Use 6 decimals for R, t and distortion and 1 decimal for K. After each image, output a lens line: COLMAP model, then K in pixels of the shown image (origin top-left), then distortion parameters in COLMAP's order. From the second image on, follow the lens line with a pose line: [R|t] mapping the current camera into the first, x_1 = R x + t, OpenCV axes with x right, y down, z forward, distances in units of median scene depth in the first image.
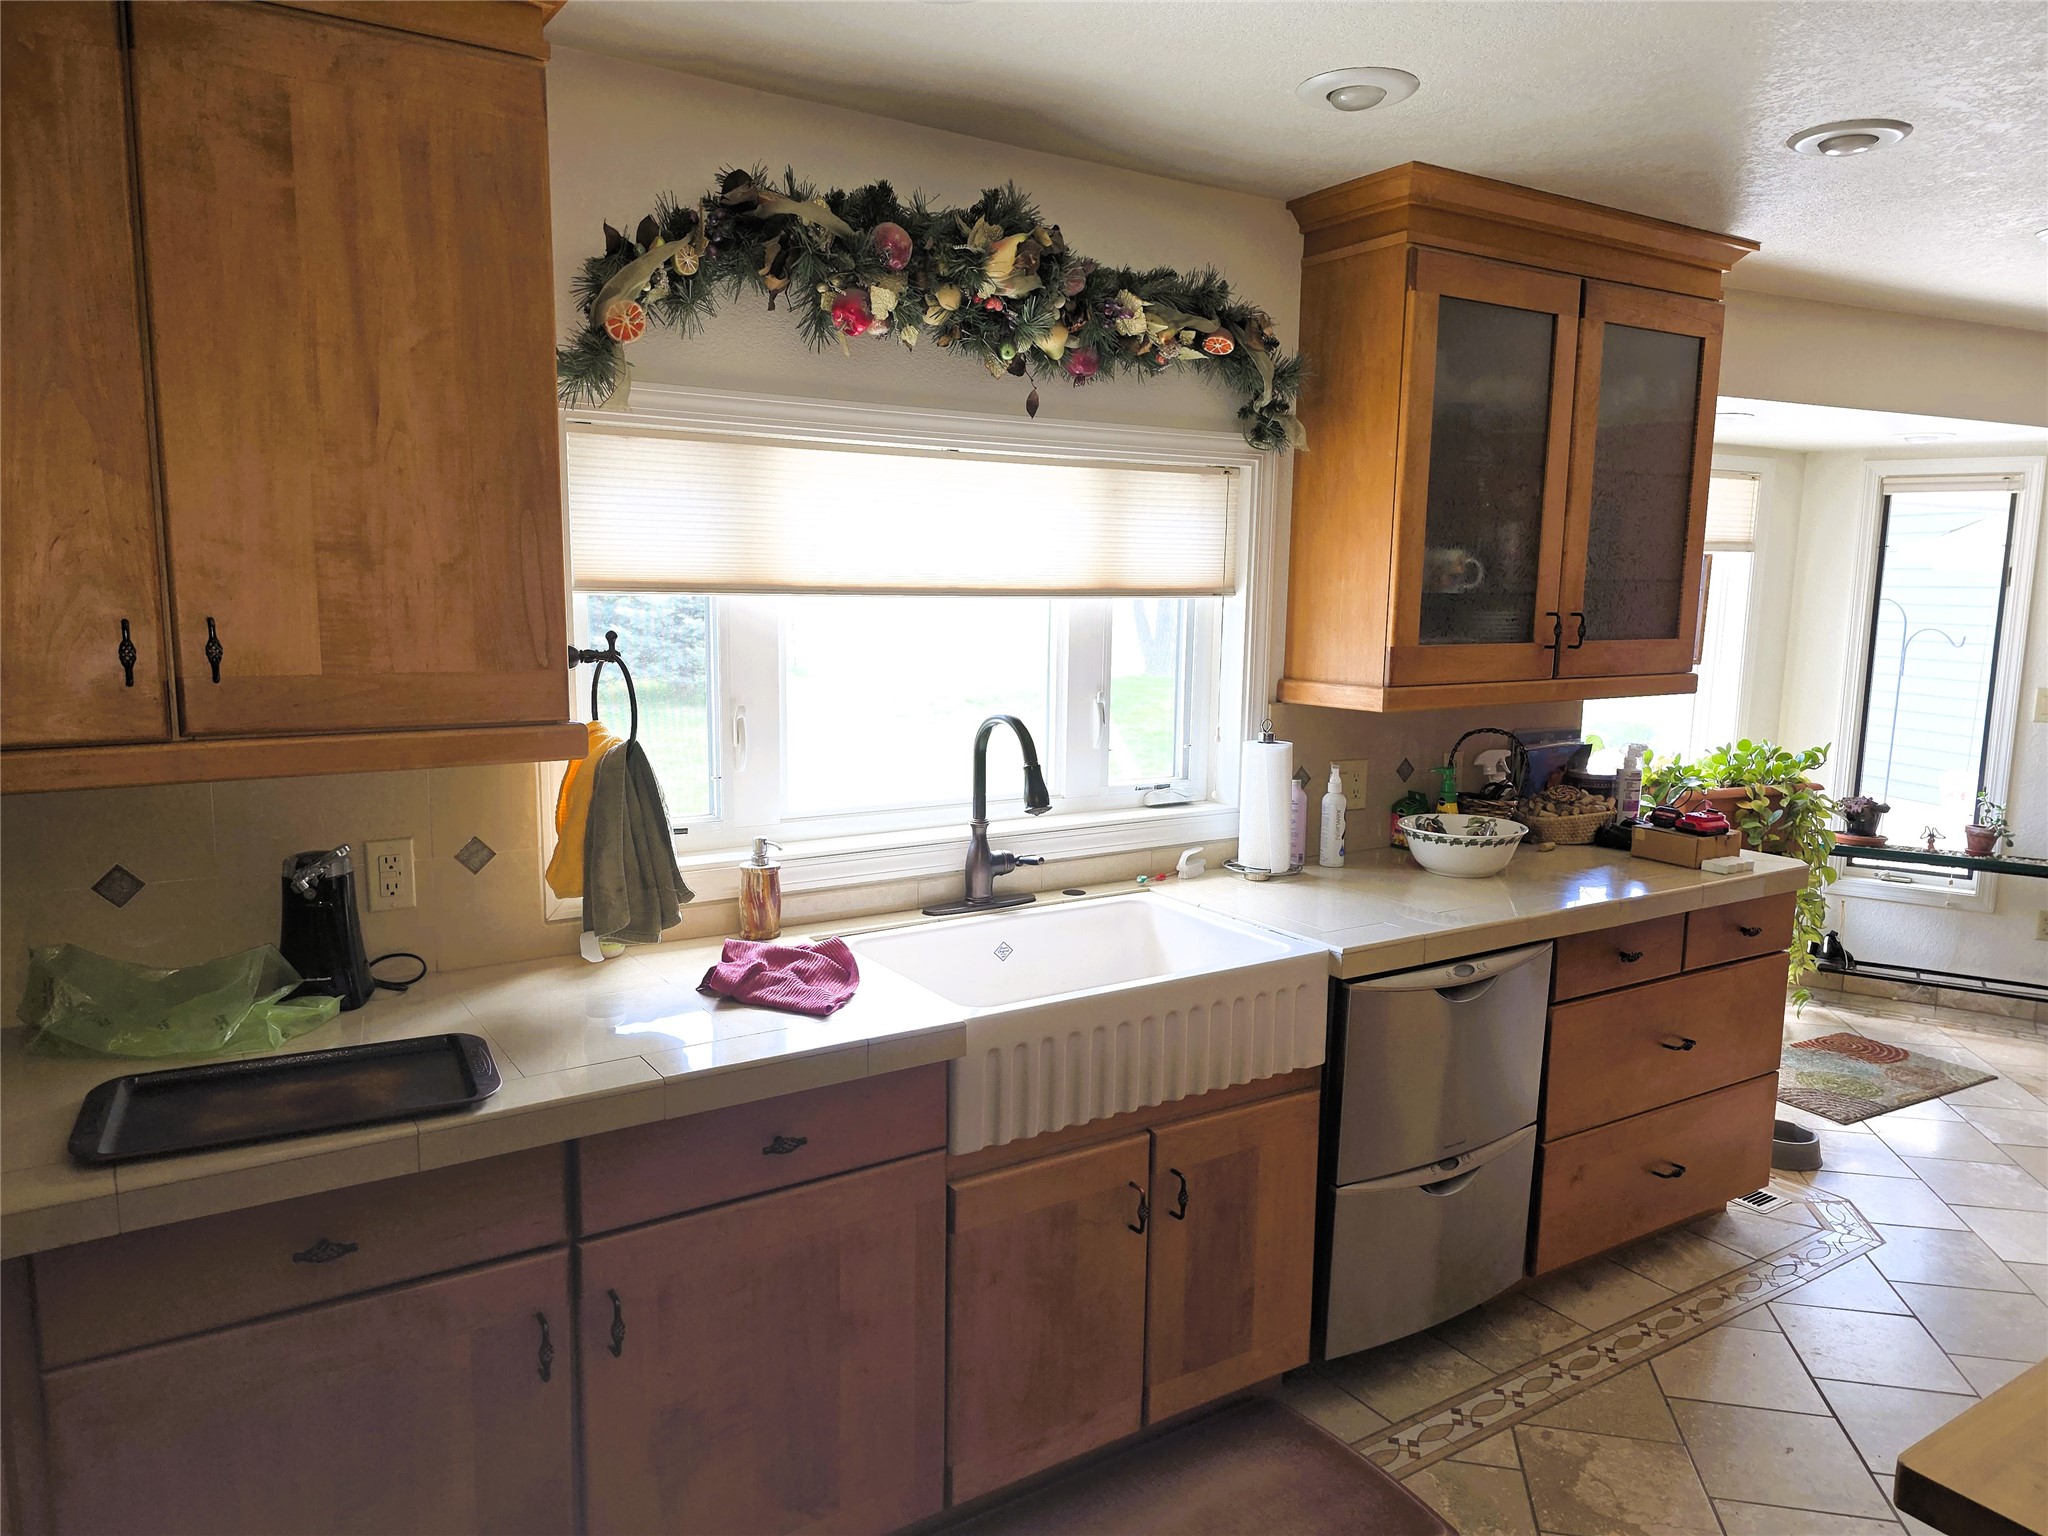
lens RADIAL K [[1393.0, 0, 1006.8], [0, 1393.0, 775.1], [0, 0, 1]] dist [0.058353, -0.063646]
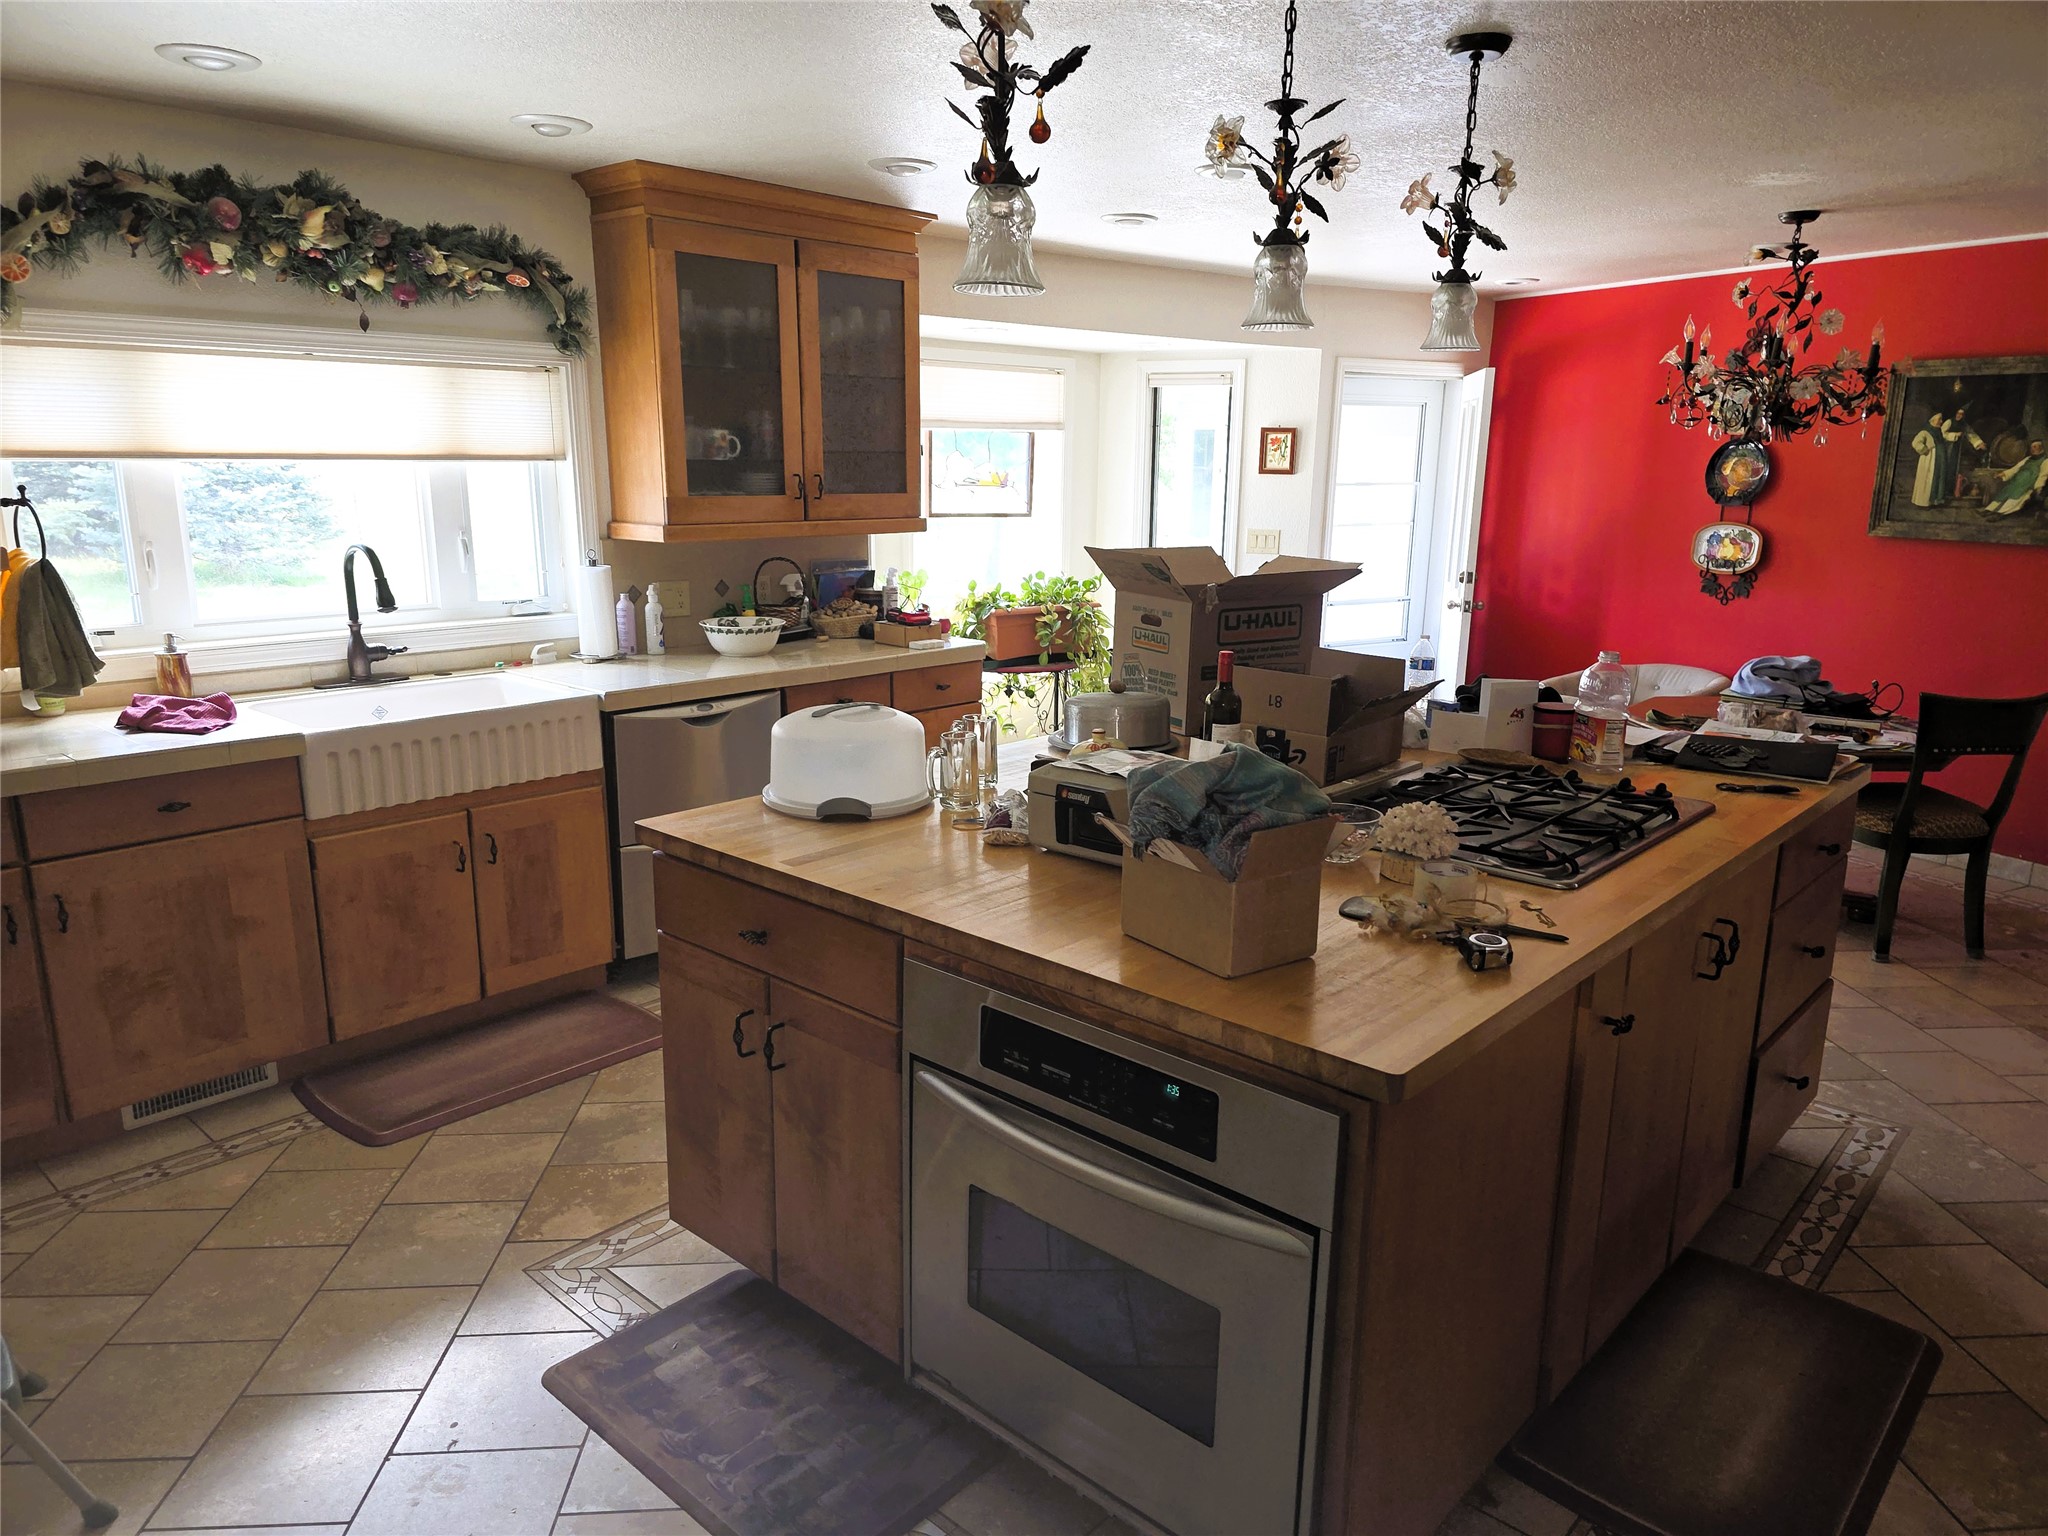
lens RADIAL K [[1393.0, 0, 1038.9], [0, 1393.0, 785.7], [0, 0, 1]] dist [0.058353, -0.063646]
pose [[0.961028, -0.066047, 0.268444, 0.256484], [0.039694, 0.993947, 0.102441, 0.079819], [-0.273585, -0.087793, 0.957833, -0.582814]]
